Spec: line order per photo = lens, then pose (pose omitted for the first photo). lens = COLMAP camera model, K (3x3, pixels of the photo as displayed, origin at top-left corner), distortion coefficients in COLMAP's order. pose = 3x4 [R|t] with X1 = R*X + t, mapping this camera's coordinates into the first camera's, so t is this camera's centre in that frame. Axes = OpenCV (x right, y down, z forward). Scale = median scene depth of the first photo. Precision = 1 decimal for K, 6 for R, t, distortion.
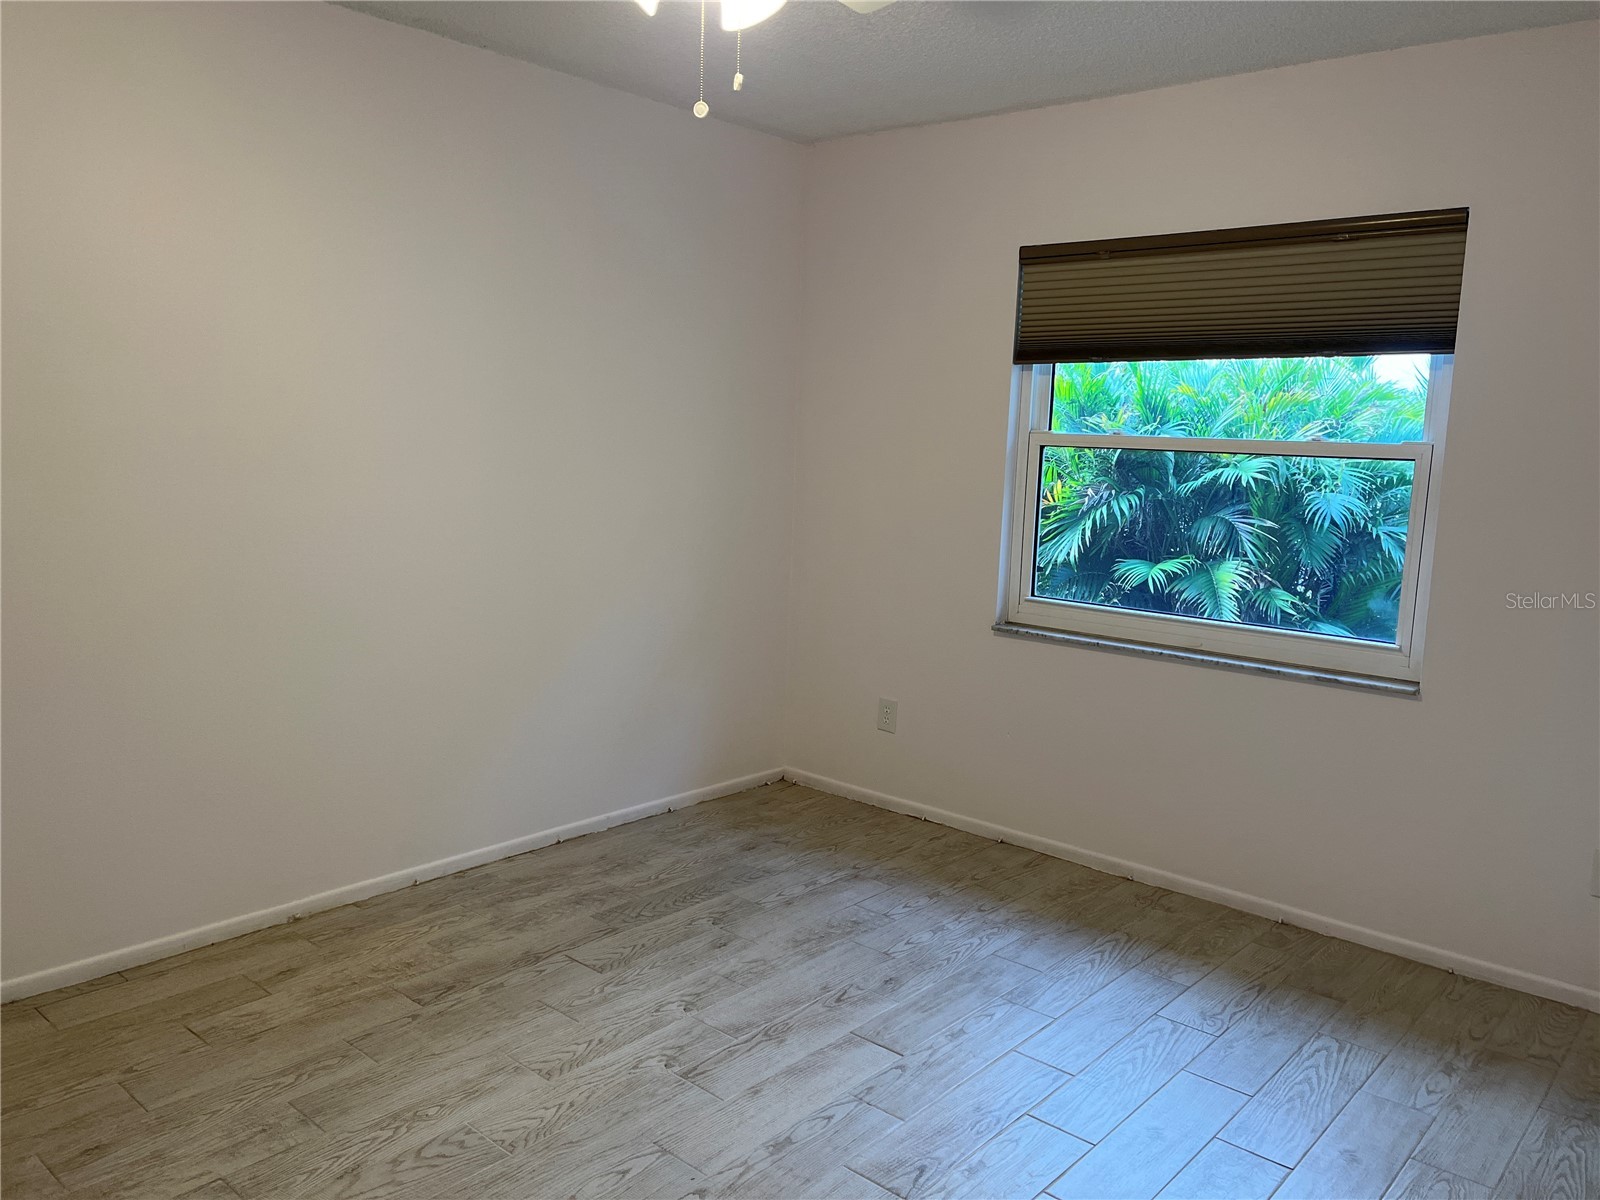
lens RADIAL K [[1221.6, 0, 803.8], [0, 1221.6, 603.5], [0, 0, 1]] dist [0.102775, -0.154434]
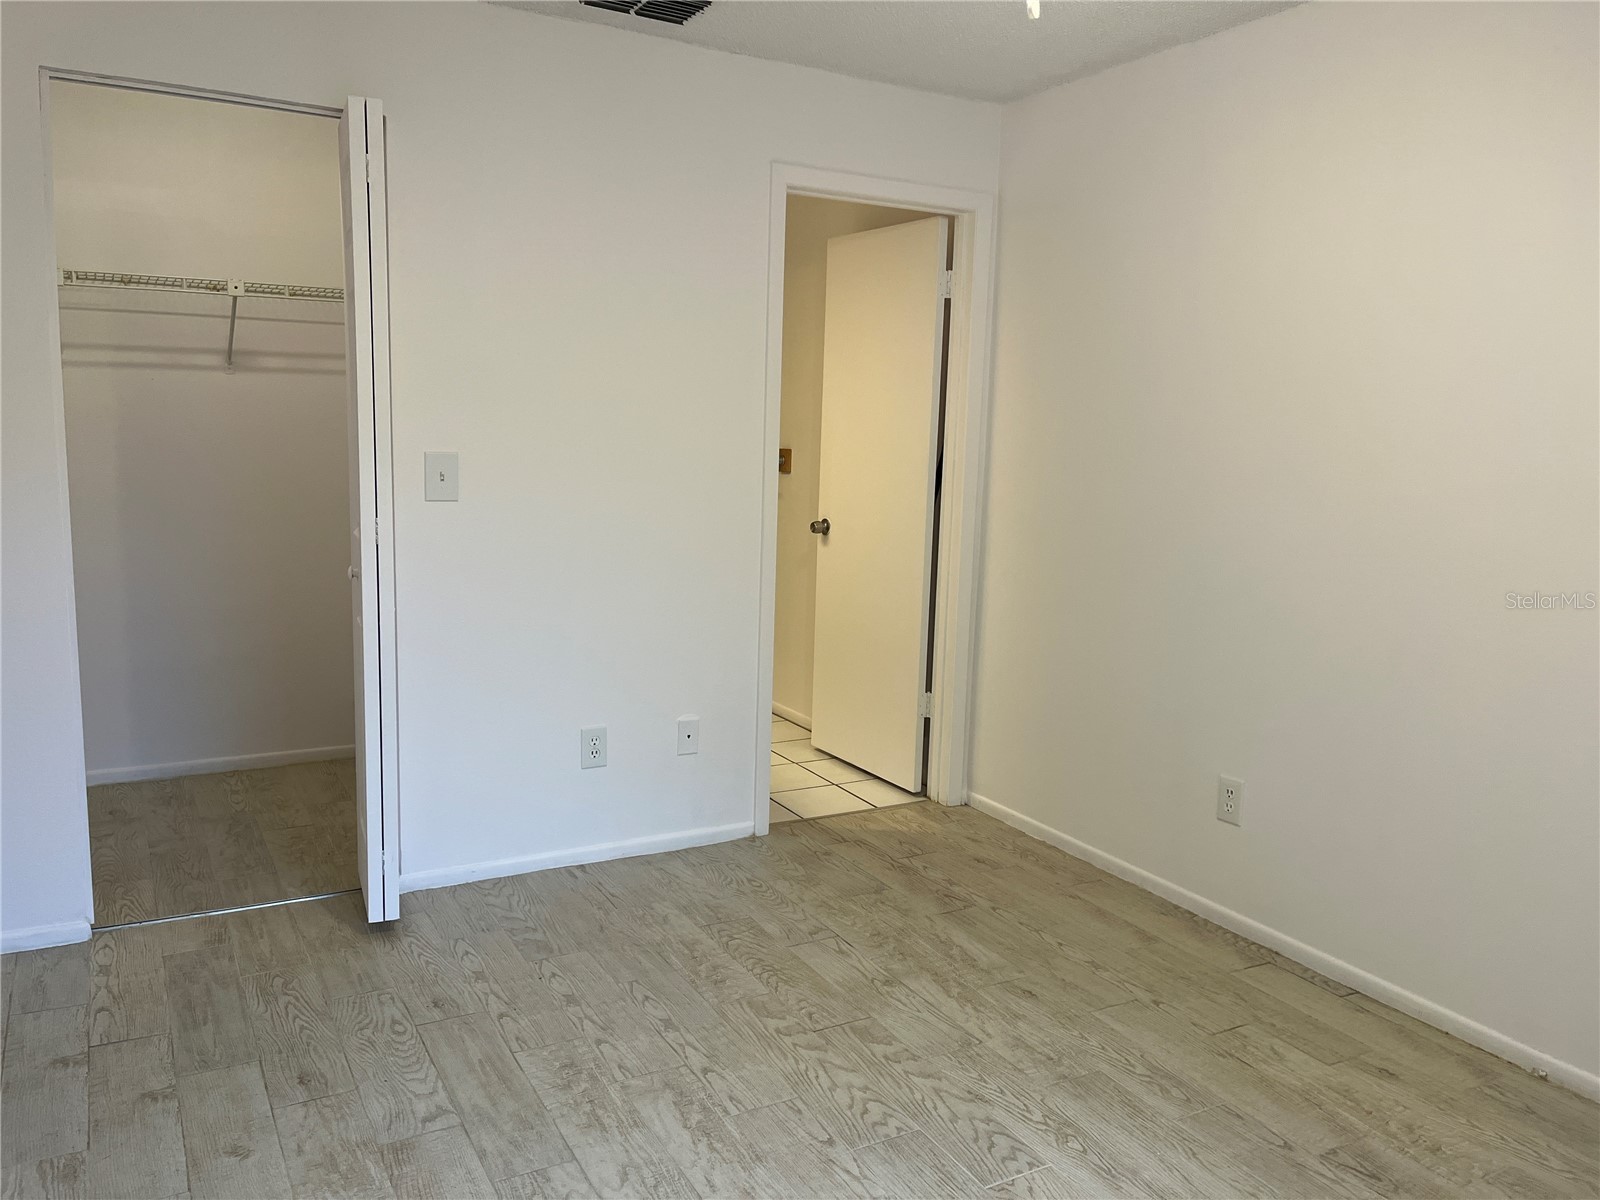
lens RADIAL K [[1221.6, 0, 803.8], [0, 1221.6, 603.5], [0, 0, 1]] dist [0.102775, -0.154434]
pose [[-0.357904, 0.092111, -0.929204, 0.586665], [-0.171106, 0.971803, 0.162240, -0.108383], [0.917947, 0.217059, -0.332051, 0.974836]]
